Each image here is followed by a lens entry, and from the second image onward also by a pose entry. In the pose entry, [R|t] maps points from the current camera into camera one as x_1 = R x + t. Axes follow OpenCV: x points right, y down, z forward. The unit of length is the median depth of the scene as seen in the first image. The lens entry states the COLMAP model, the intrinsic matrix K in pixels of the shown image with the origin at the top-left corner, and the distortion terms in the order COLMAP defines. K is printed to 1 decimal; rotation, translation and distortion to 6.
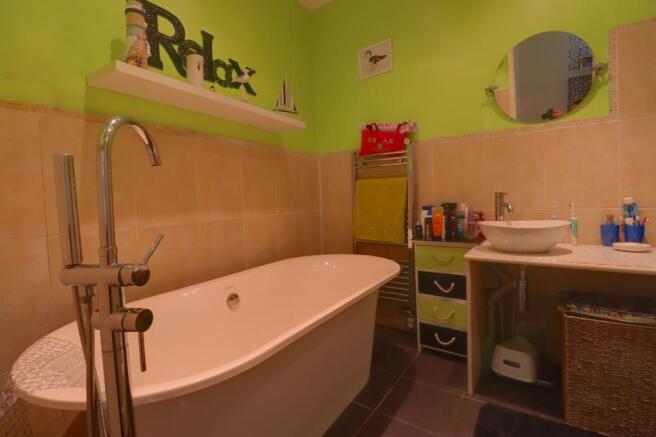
lens RADIAL K [[313.5, 0, 328.3], [0, 313.5, 221.9], [0, 0, 1]] dist [0.003706, -0.015503]
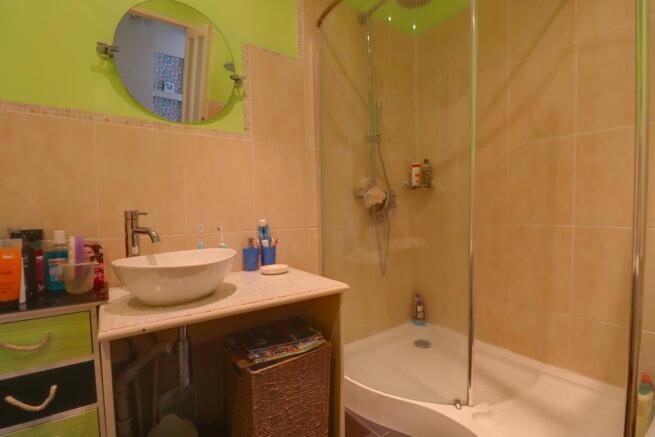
lens RADIAL K [[313.0, 0, 327.8], [0, 313.0, 221.9], [0, 0, 1]] dist [0.003706, -0.015503]
pose [[0.316475, -0.003271, 0.948595, 0.073677], [0.072773, 0.997131, -0.020840, -0.033888], [-0.945805, 0.075627, 0.315806, 0.468194]]
